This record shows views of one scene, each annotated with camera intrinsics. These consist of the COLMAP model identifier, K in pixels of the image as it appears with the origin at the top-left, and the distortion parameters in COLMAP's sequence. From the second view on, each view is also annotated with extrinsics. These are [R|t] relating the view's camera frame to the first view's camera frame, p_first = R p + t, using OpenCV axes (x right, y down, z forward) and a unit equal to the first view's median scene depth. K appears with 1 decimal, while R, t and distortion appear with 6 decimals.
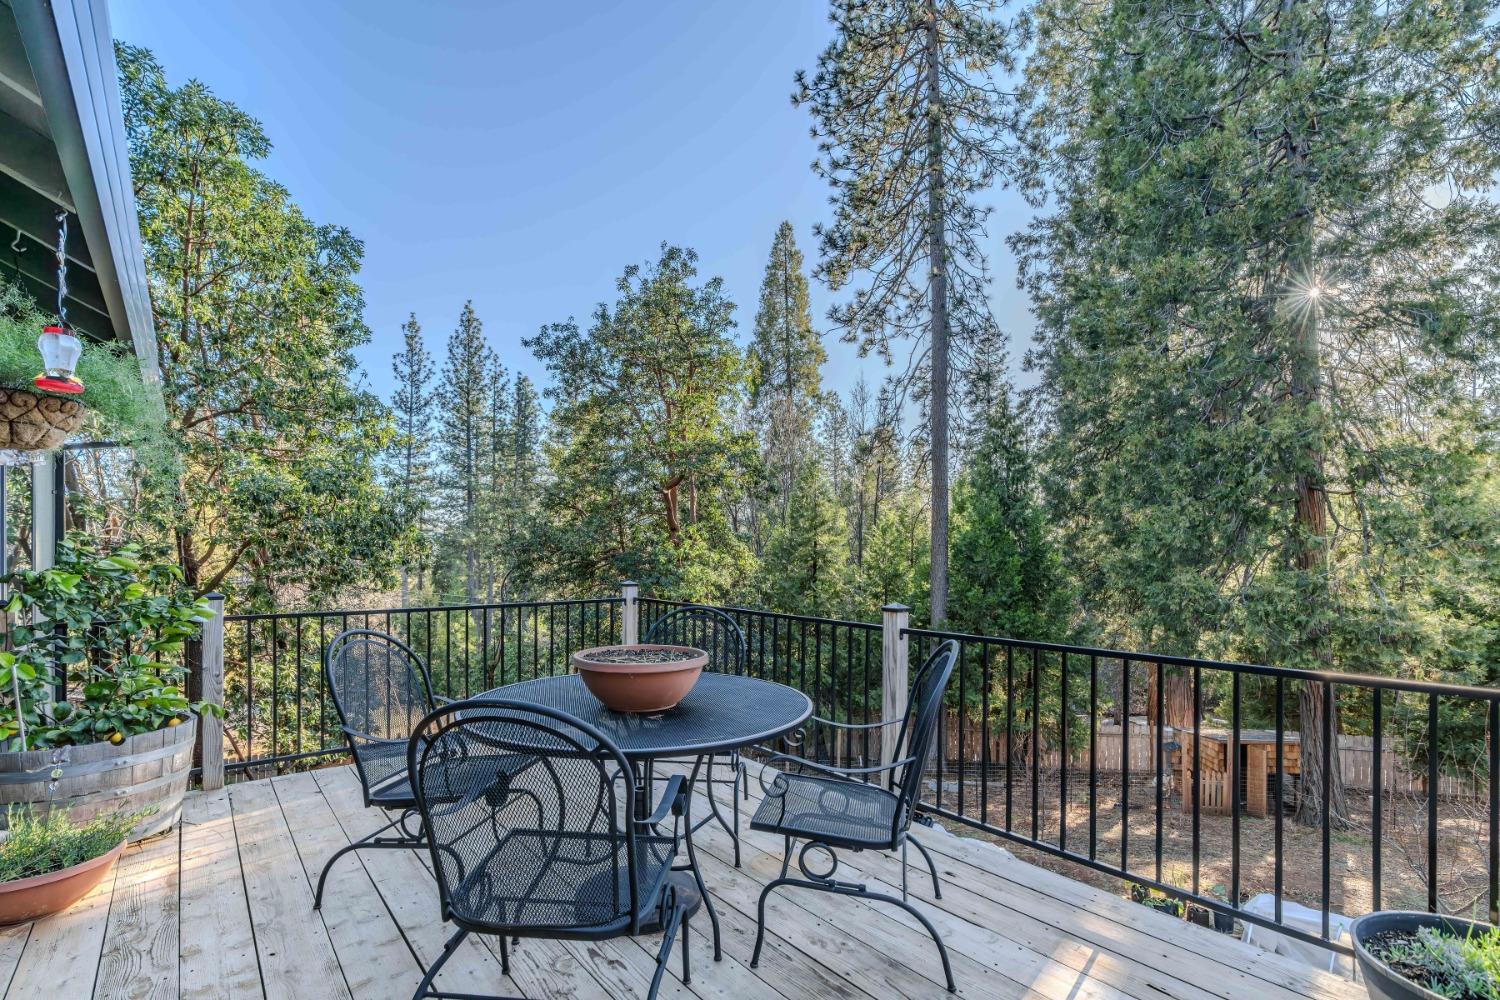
lens RADIAL K [[694.8, 0, 724.3], [0, 694.8, 542.0], [0, 0, 1]] dist [-0.008634, 0.003464]
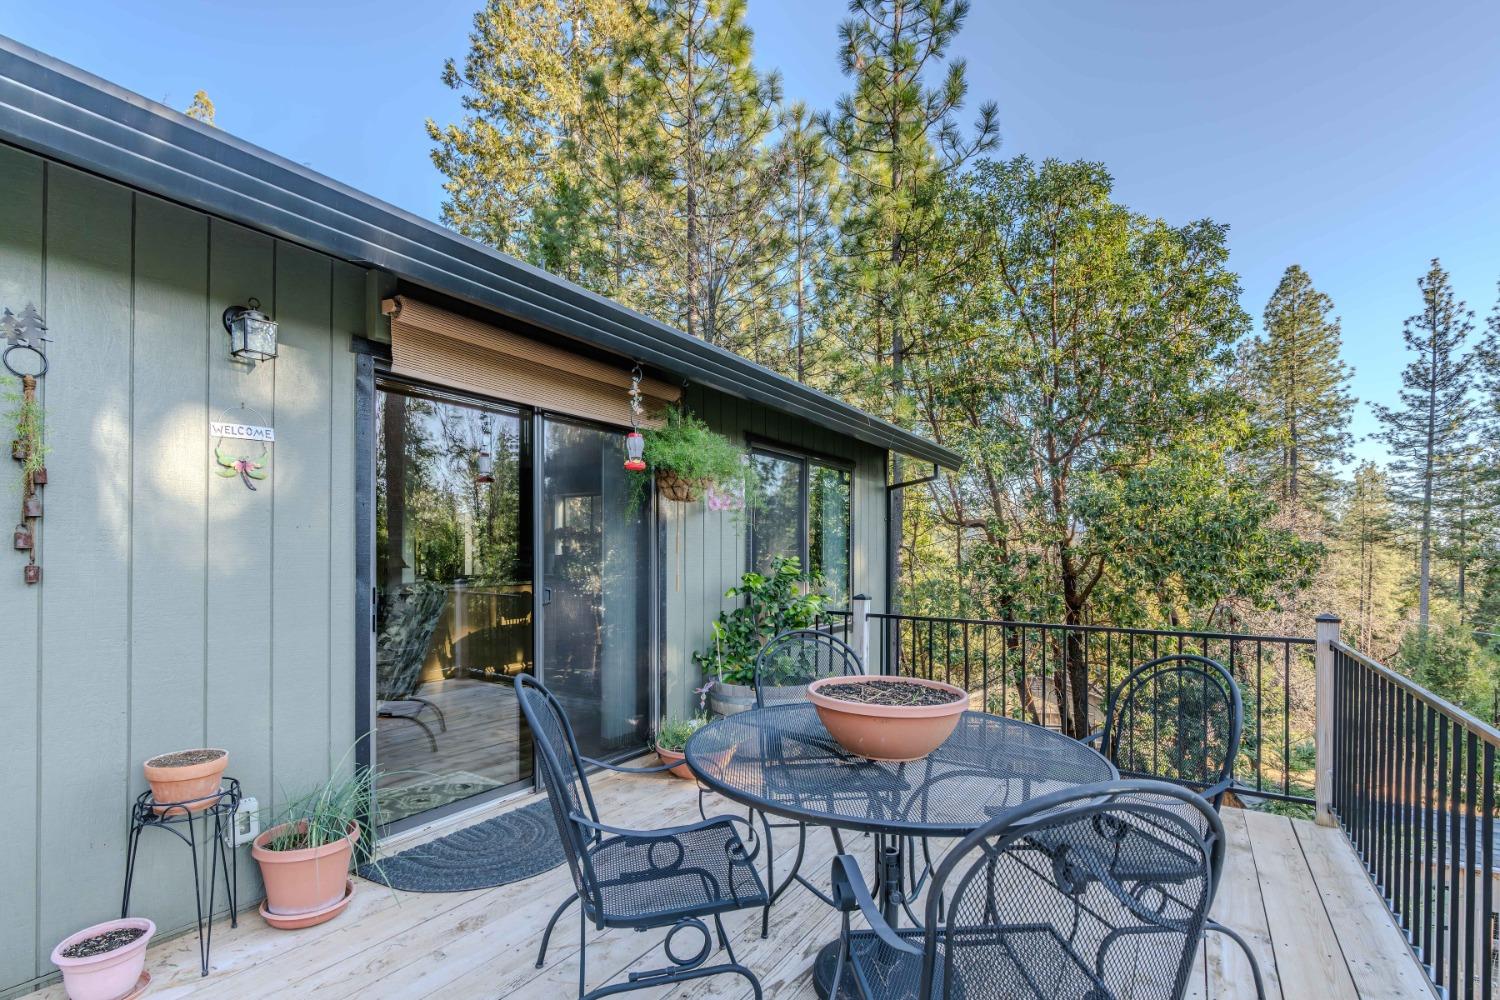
lens RADIAL K [[694.8, 0, 764.7], [0, 694.8, 559.7], [0, 0, 1]] dist [-0.008634, 0.003464]
pose [[0.344320, -0.001959, -0.938850, 0.021404], [0.009854, 0.999950, 0.001528, 0.000044], [0.938800, -0.009778, 0.344323, 0.018921]]
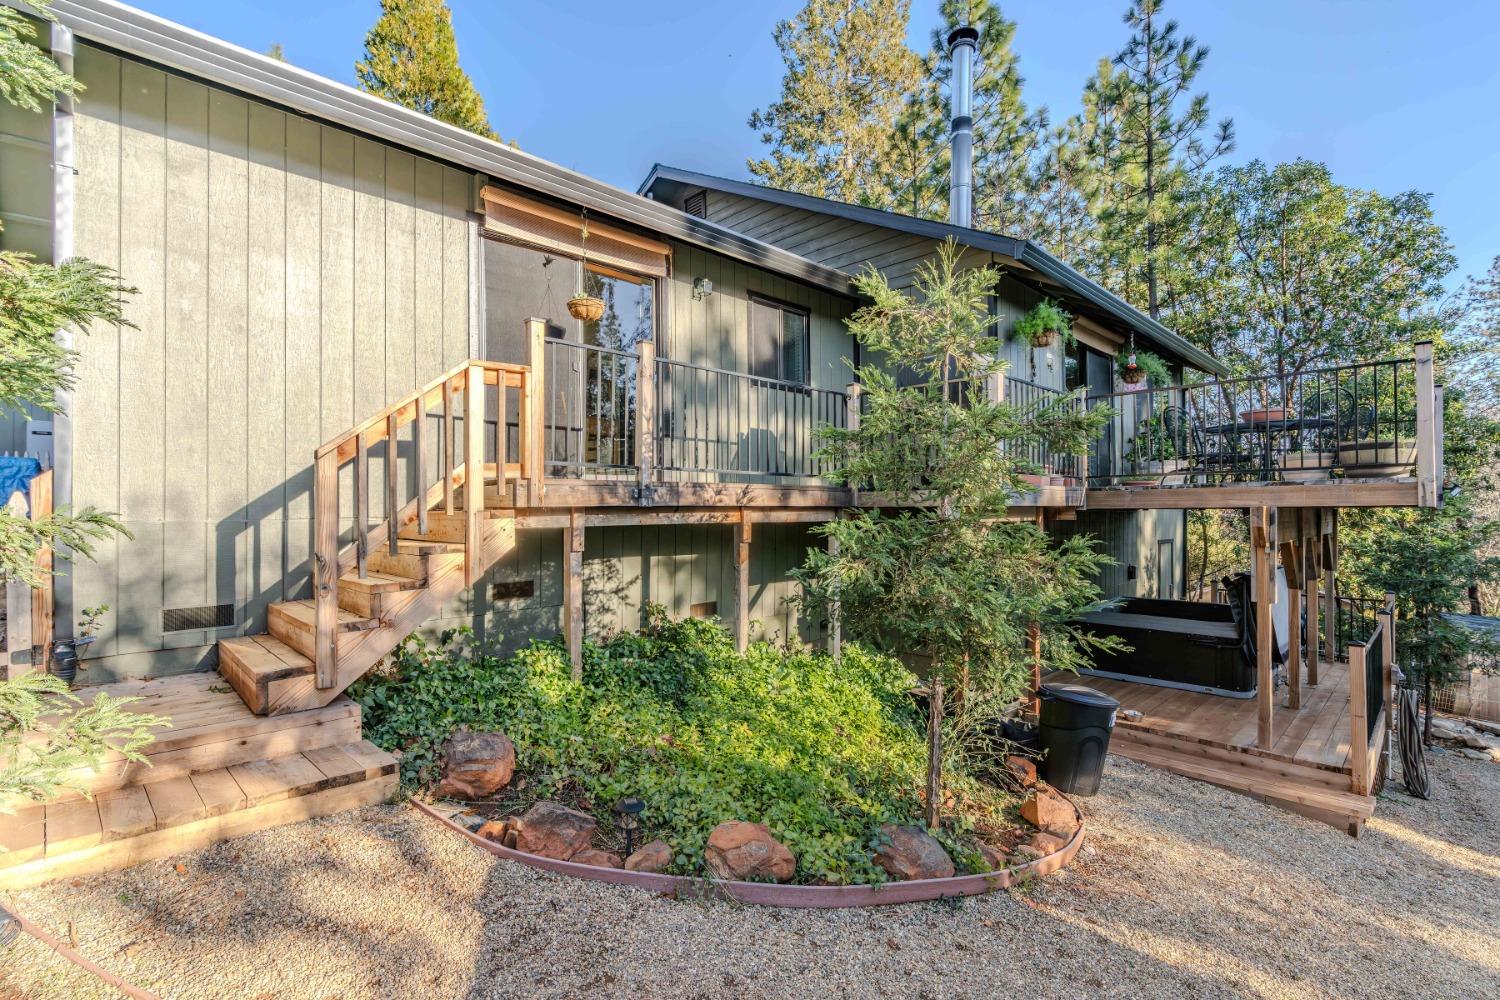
lens RADIAL K [[694.8, 0, 765.5], [0, 694.8, 512.0], [0, 0, 1]] dist [-0.008634, 0.003464]
pose [[0.124368, -0.012752, -0.992154, 0.092973], [0.018899, 0.999766, -0.010480, 0.020761], [0.992056, -0.017448, 0.124579, -0.056920]]
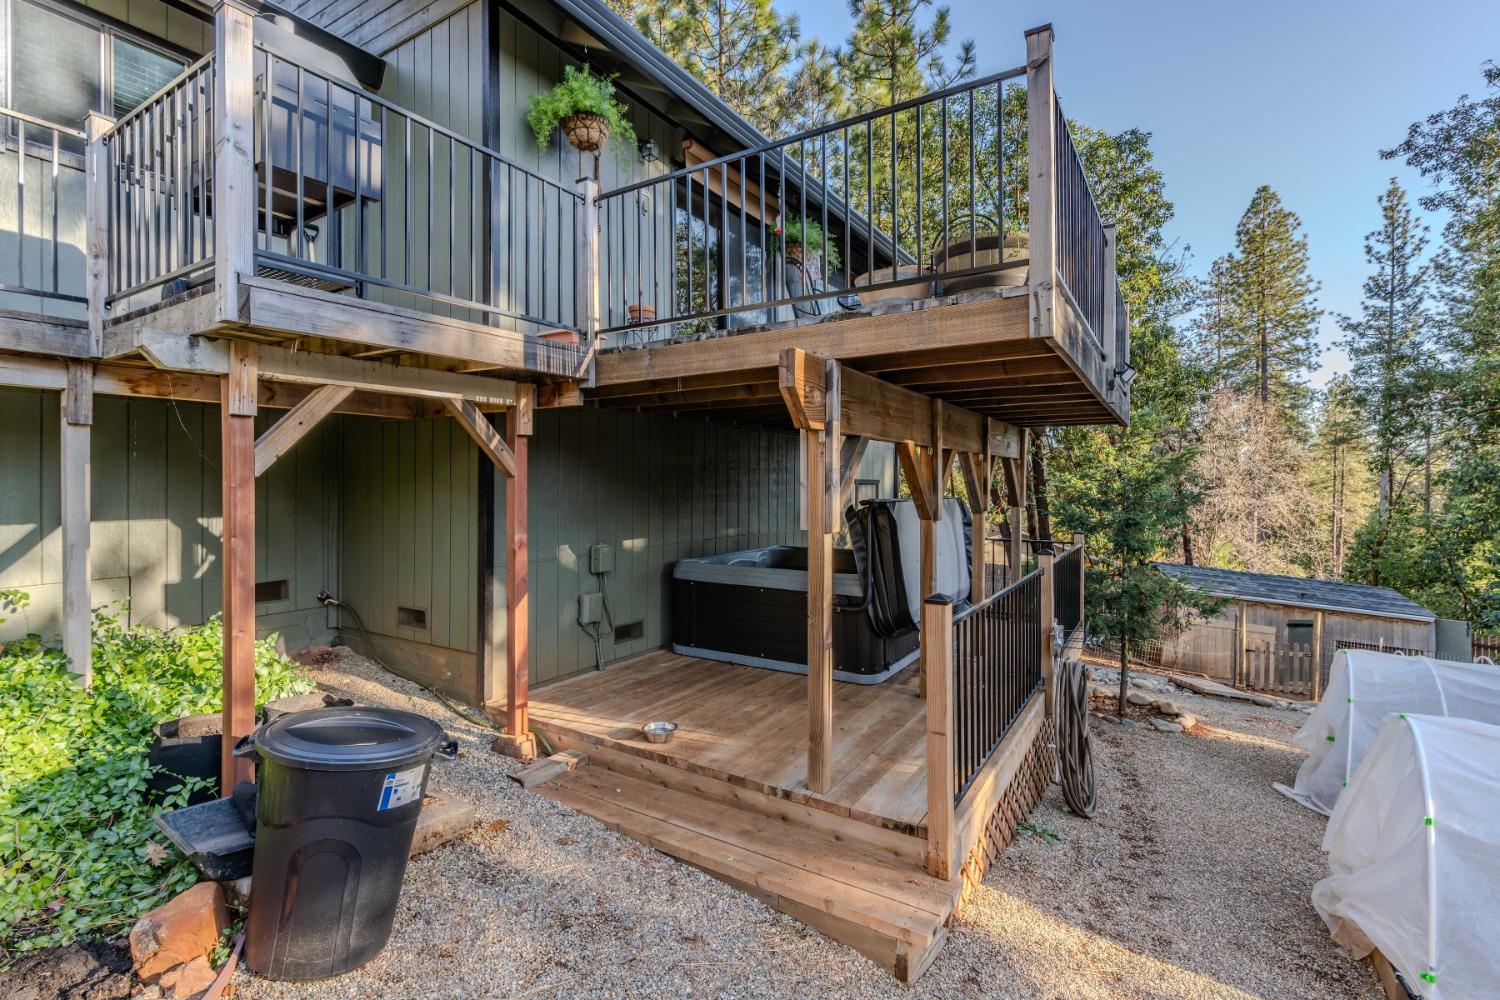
lens RADIAL K [[694.8, 0, 760.1], [0, 694.8, 492.8], [0, 0, 1]] dist [-0.008634, 0.003464]
pose [[0.349897, -0.001649, -0.936787, 0.062001], [0.019819, 0.999788, 0.005643, 0.028603], [0.936578, -0.020541, 0.349855, -0.009880]]
